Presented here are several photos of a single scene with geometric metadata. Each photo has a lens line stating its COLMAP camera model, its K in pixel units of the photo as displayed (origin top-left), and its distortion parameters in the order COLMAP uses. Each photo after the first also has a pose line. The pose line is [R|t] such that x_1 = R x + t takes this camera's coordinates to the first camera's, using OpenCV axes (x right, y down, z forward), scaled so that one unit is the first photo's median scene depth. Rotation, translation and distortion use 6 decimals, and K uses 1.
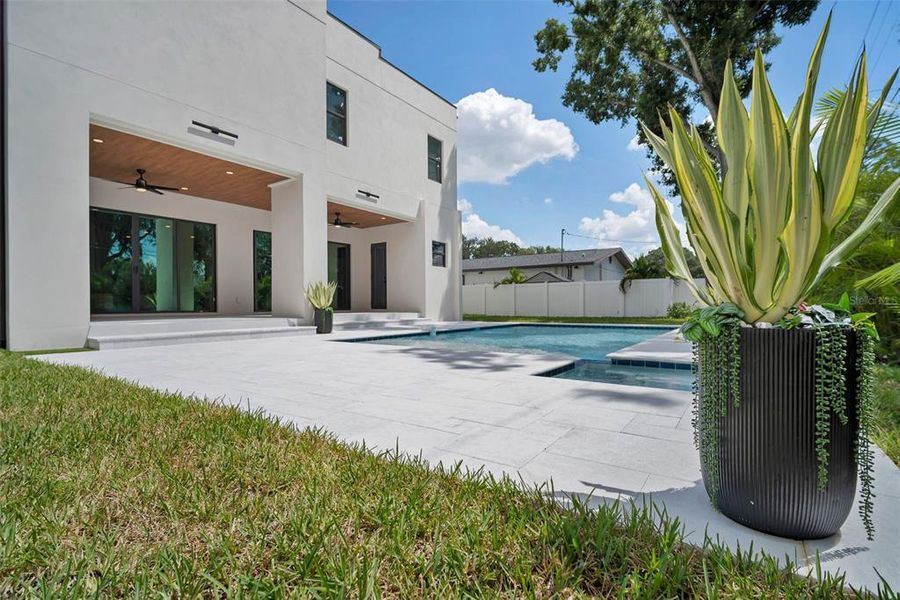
lens RADIAL K [[423.4, 0, 472.9], [0, 423.4, 314.0], [0, 0, 1]] dist [-0.003854, -0.002995]
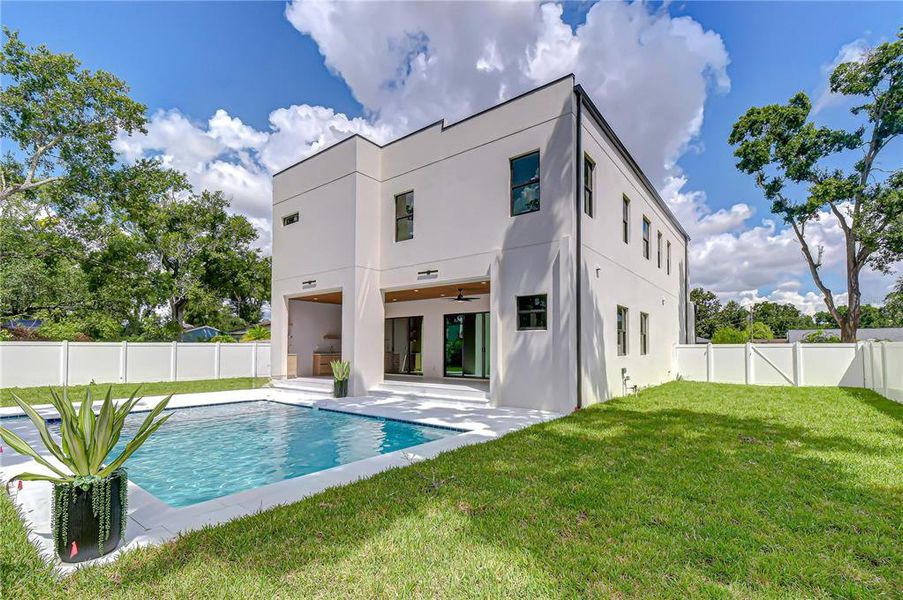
lens RADIAL K [[405.3, 0, 460.5], [0, 405.3, 336.8], [0, 0, 1]] dist [0.005175, -0.003571]
pose [[-0.079293, -0.023663, -0.996570, 0.589535], [-0.026578, 0.999413, -0.021615, -0.083554], [0.996497, 0.024773, -0.079875, 0.930199]]
